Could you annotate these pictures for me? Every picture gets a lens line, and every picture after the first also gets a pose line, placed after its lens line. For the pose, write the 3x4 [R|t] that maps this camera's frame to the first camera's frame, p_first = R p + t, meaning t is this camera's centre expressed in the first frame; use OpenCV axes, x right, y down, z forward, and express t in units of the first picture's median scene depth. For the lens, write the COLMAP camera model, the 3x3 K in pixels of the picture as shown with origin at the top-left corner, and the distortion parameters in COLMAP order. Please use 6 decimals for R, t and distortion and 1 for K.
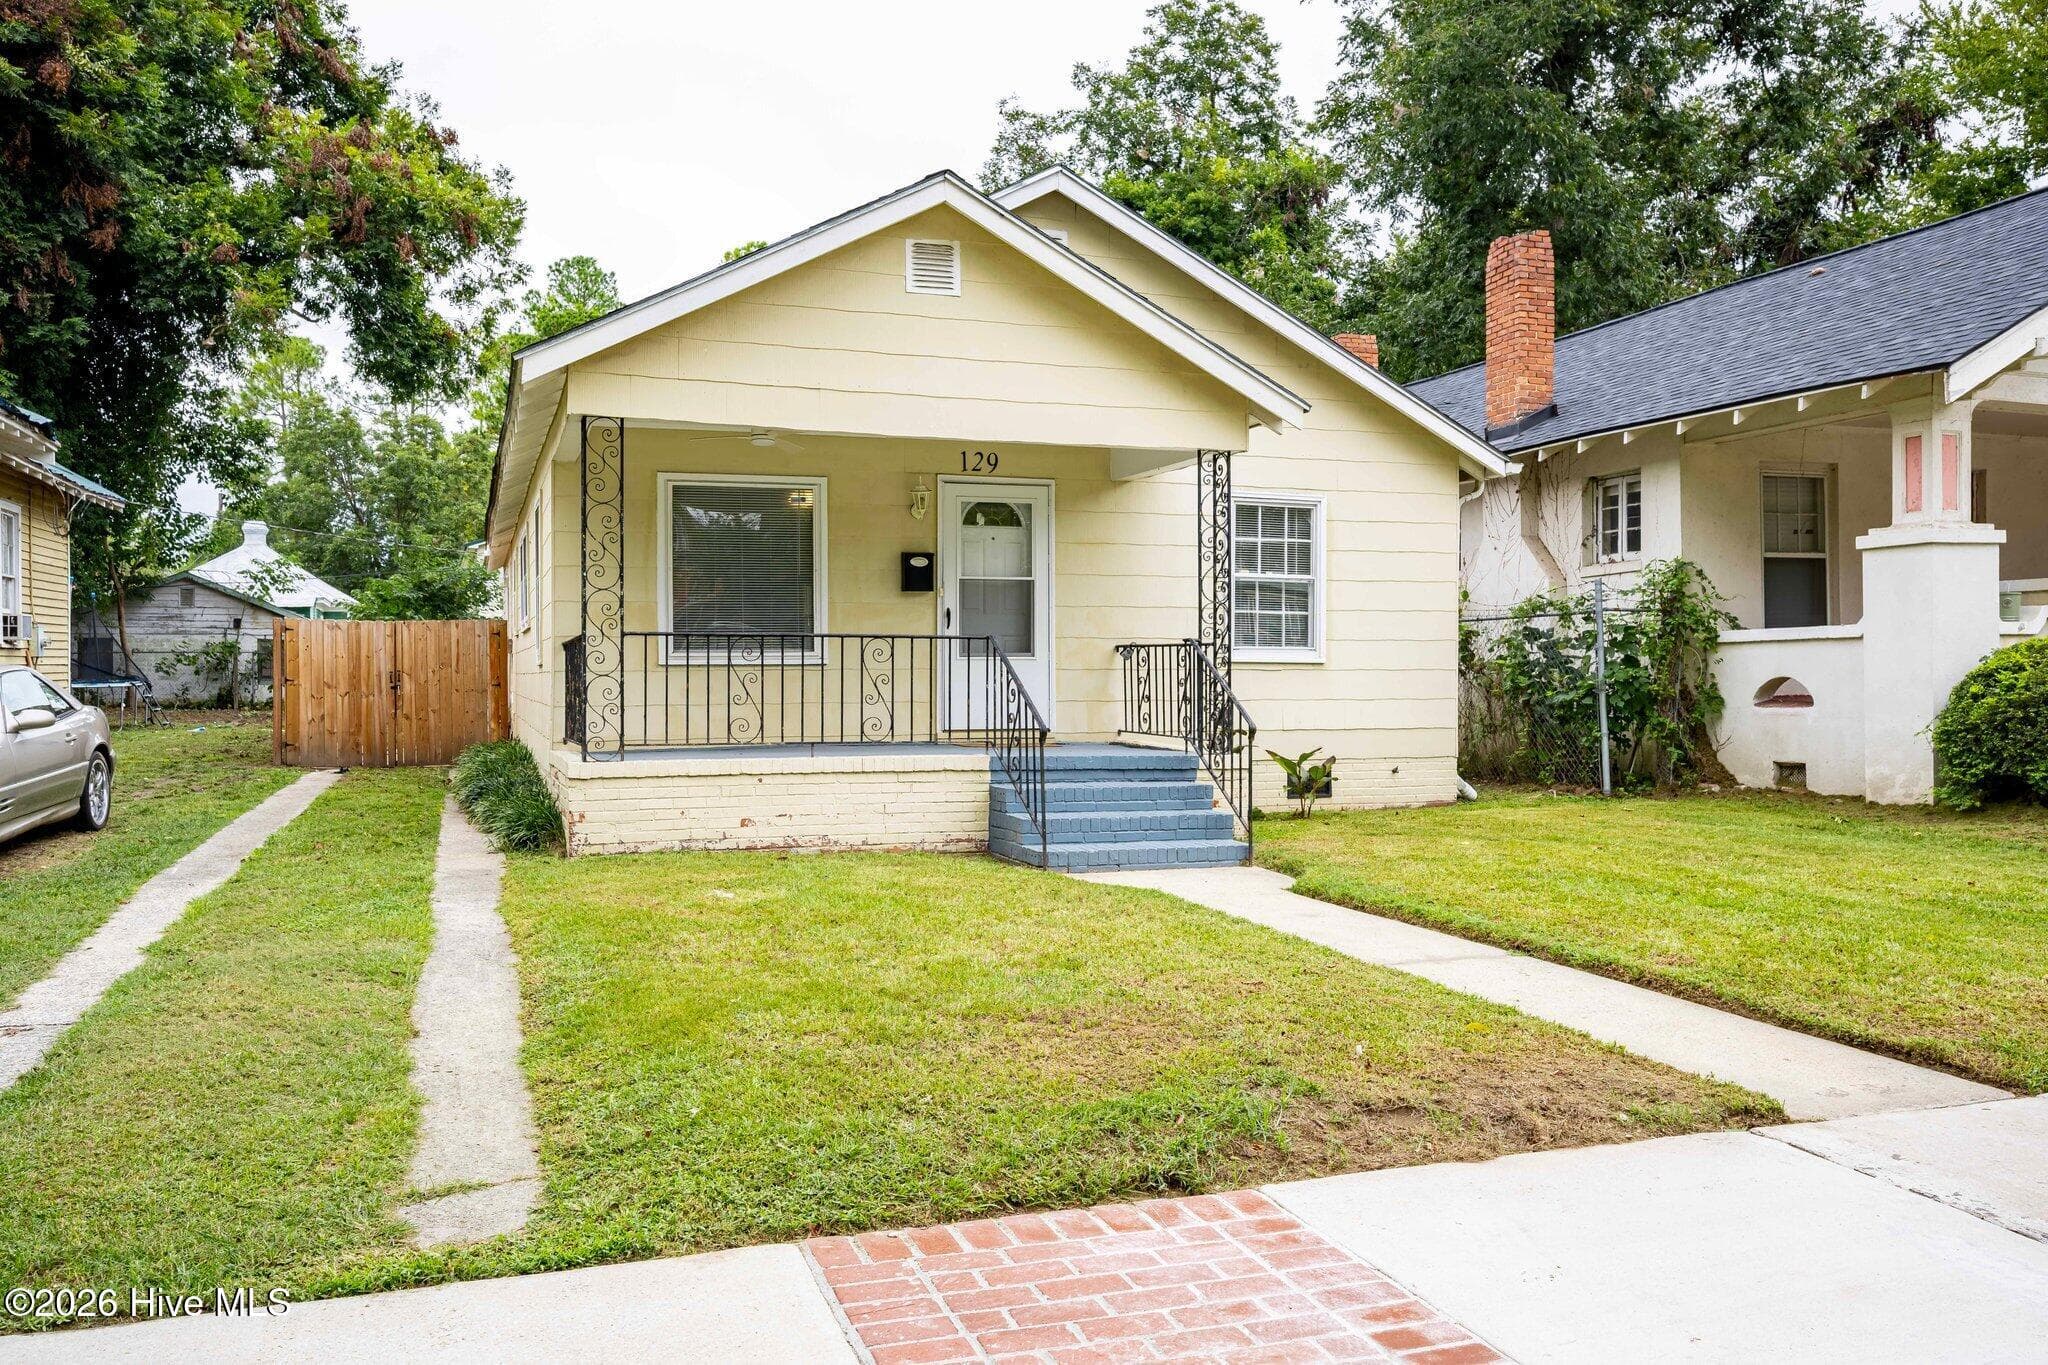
lens RADIAL K [[1875.3, 0, 1024.0], [0, 1875.3, 682.5], [0, 0, 1]] dist [-0.002581, -0.005287]
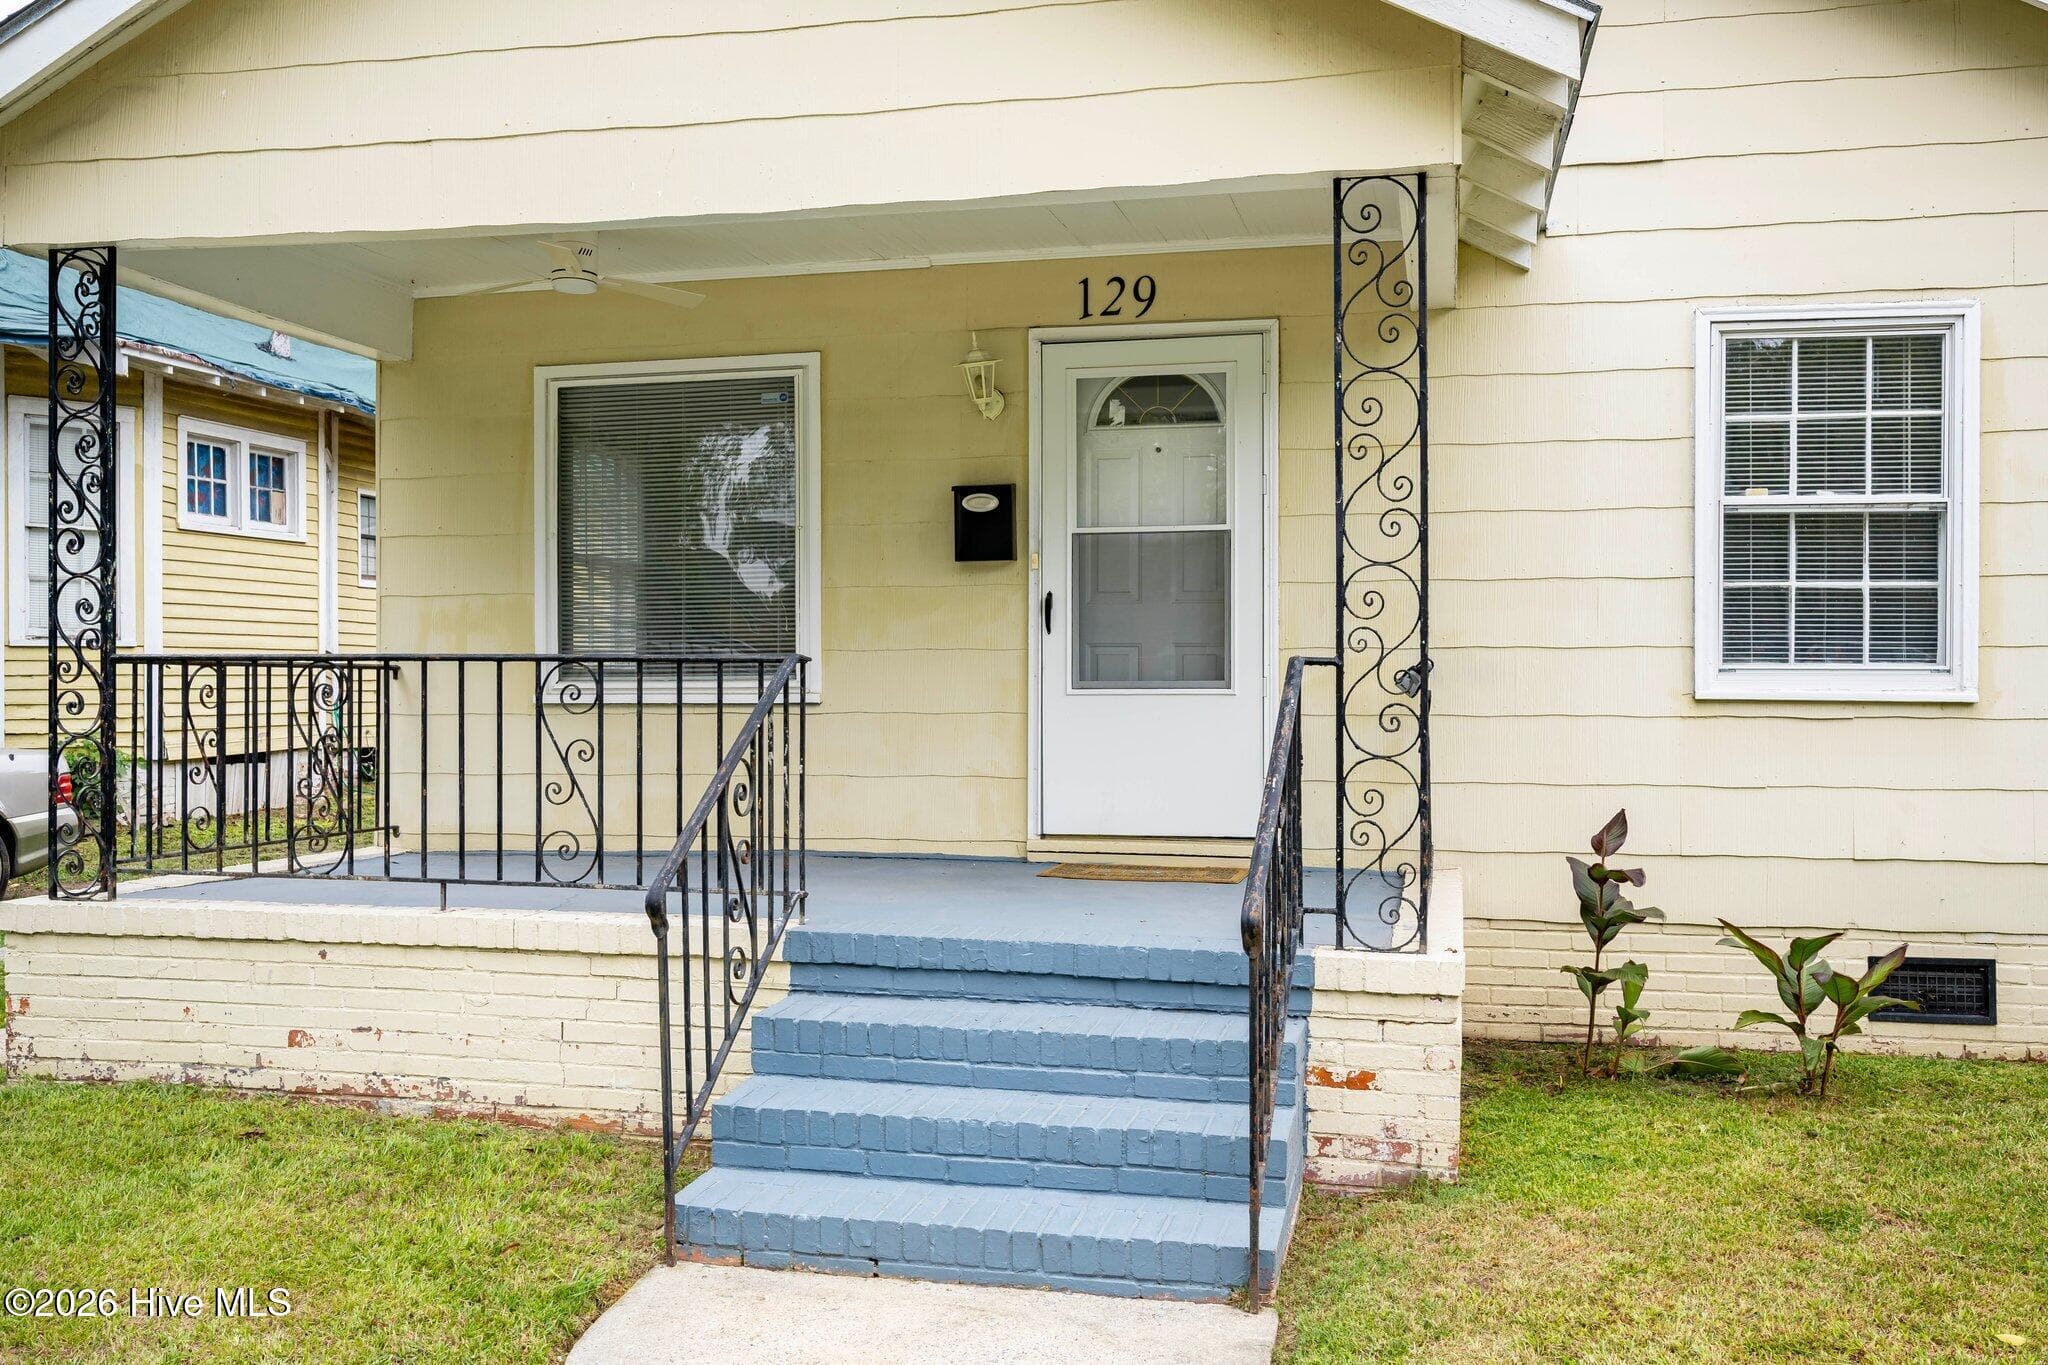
lens RADIAL K [[1875.3, 0, 1024.0], [0, 1875.3, 682.5], [0, 0, 1]] dist [-0.002581, -0.005287]
pose [[0.826799, 0.004110, -0.562482, 0.237132], [-0.000953, 0.999982, 0.005905, -0.018315], [0.562496, -0.004346, 0.826788, 0.577618]]
